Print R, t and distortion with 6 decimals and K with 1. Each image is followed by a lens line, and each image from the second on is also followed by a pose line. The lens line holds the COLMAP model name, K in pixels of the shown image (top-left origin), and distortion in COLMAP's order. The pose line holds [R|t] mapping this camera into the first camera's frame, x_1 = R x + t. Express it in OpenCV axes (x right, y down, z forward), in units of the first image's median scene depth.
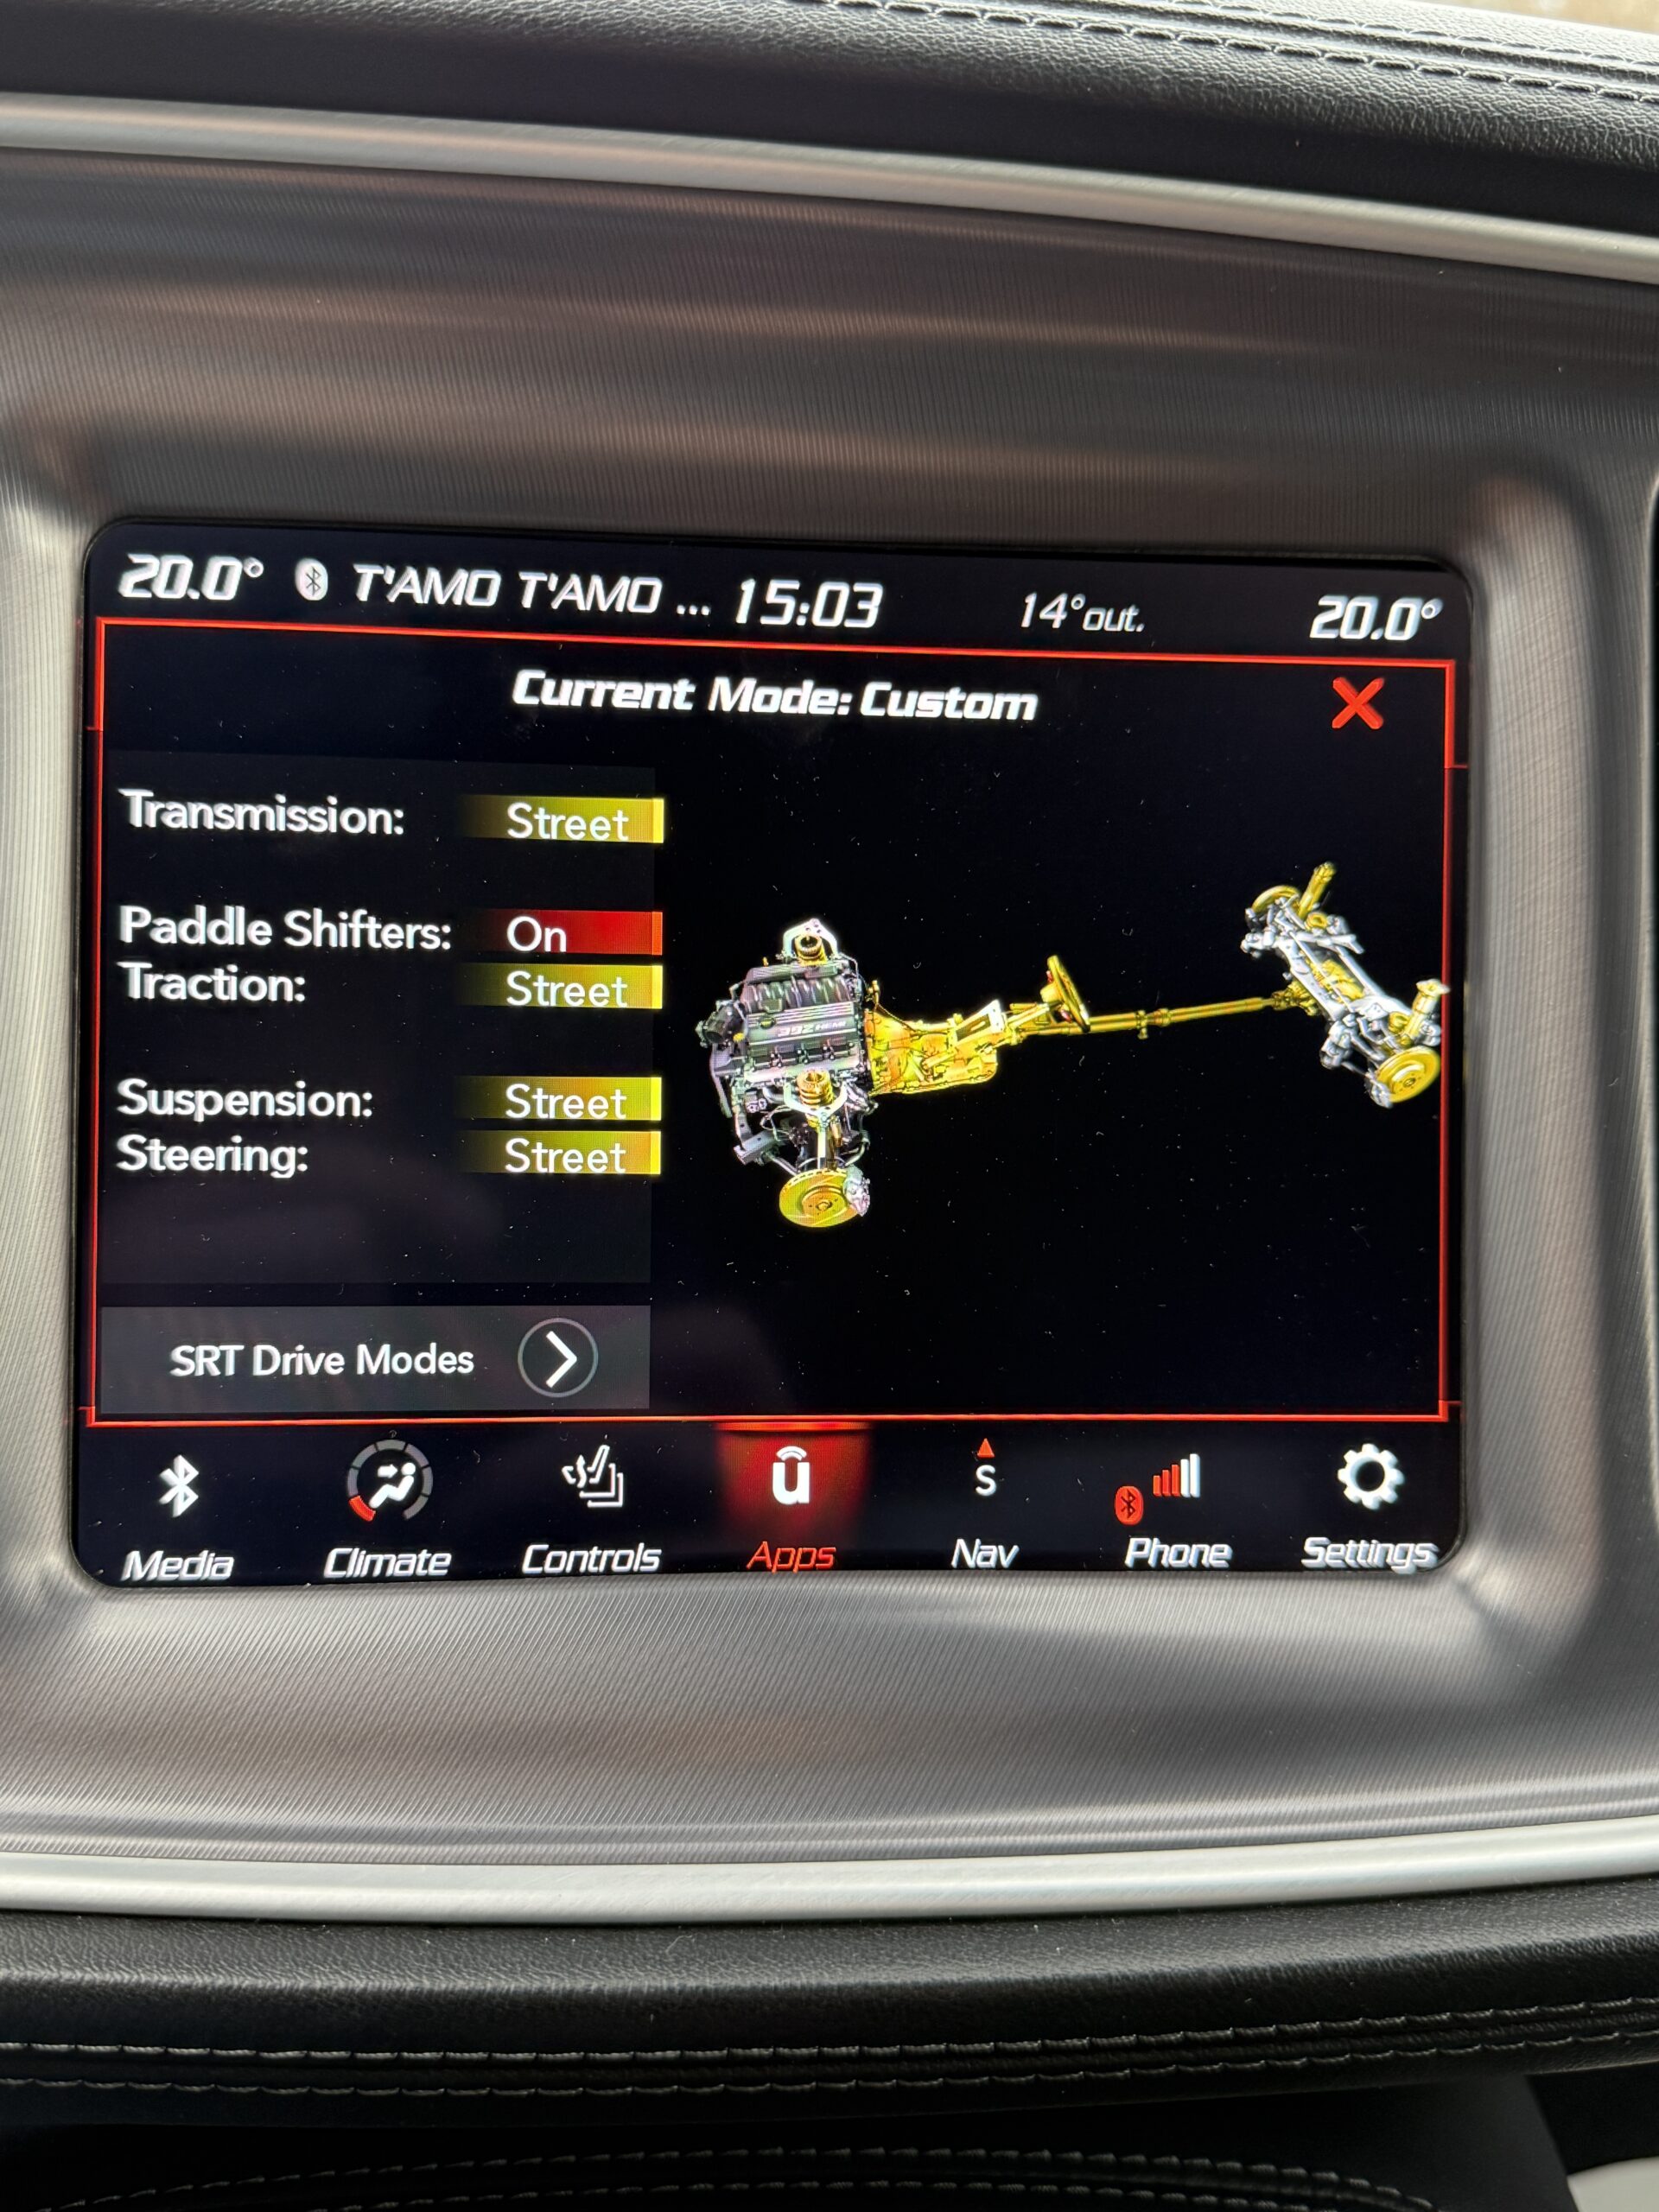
lens RADIAL K [[2034.3, 0, 829.5], [0, 2034.3, 1106.0], [0, 0, 1]] dist [0.184862, -0.309373]
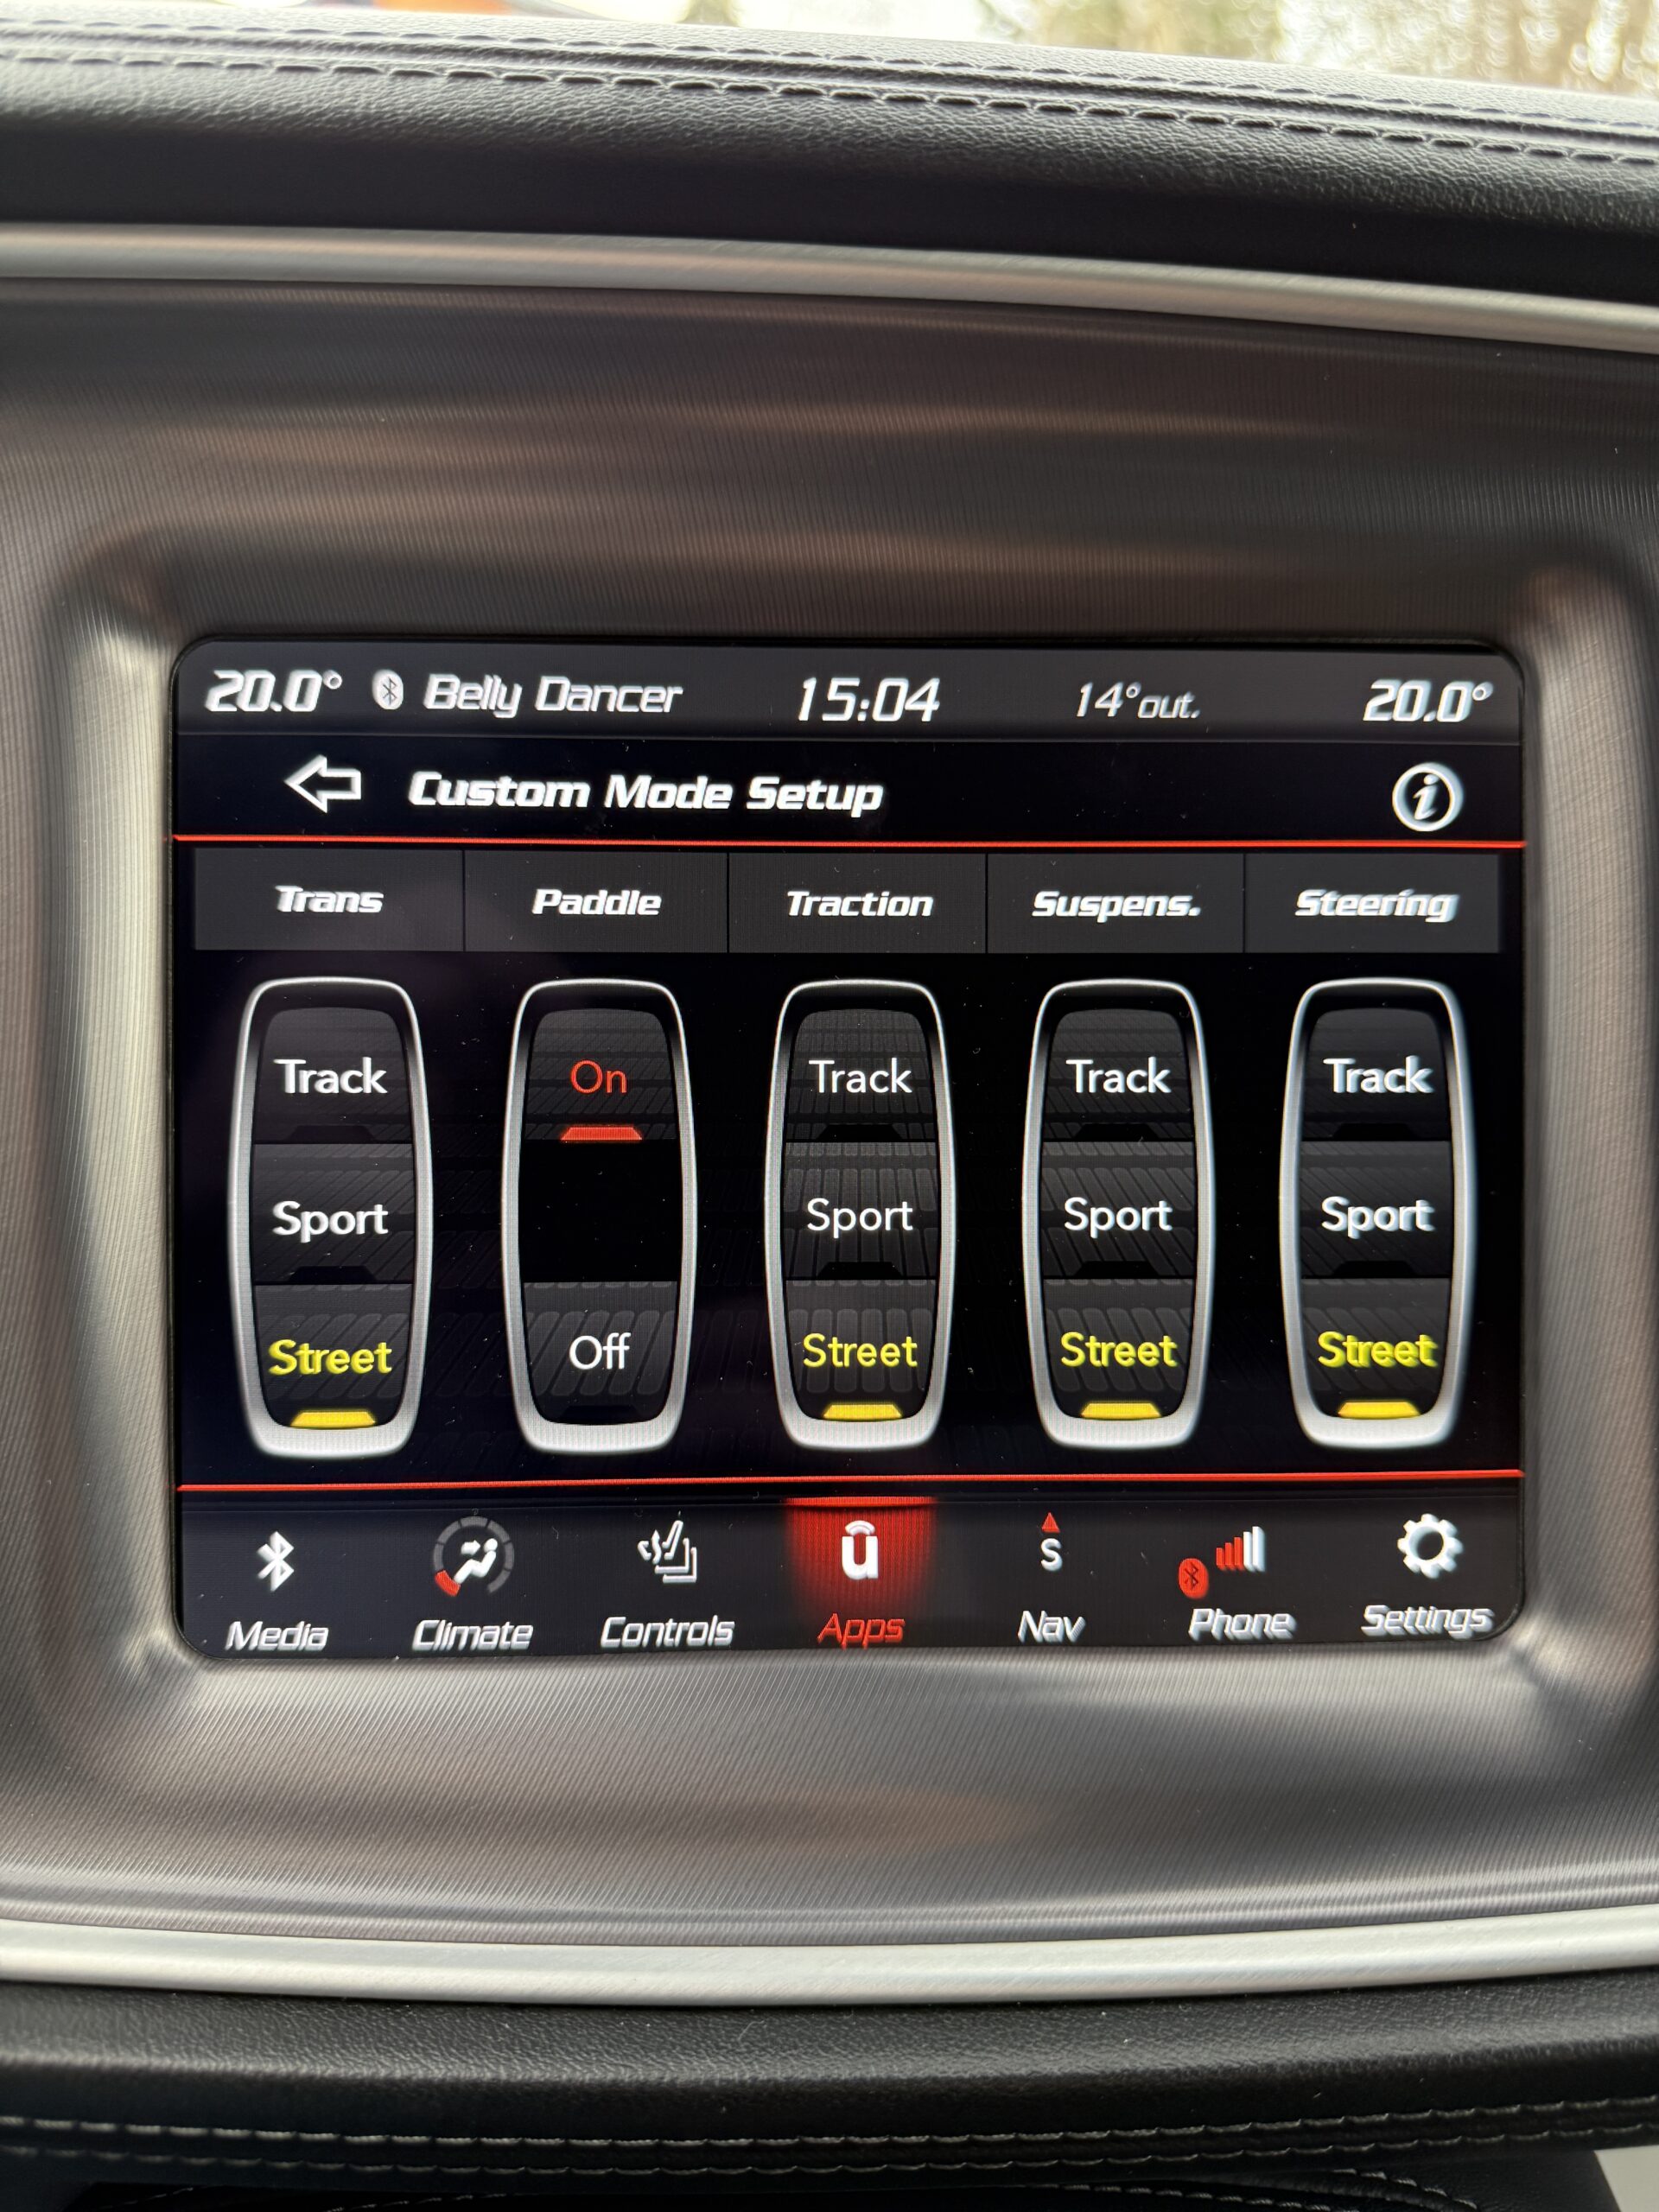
lens RADIAL K [[1640.5, 0, 837.0], [0, 1640.5, 1110.6], [0, 0, 1]] dist [0.061646, -0.073535]
pose [[0.998677, -0.010588, -0.050330, 0.014170], [0.011502, 0.999774, 0.017905, -0.056328], [0.050129, -0.018461, 0.998572, 0.184373]]
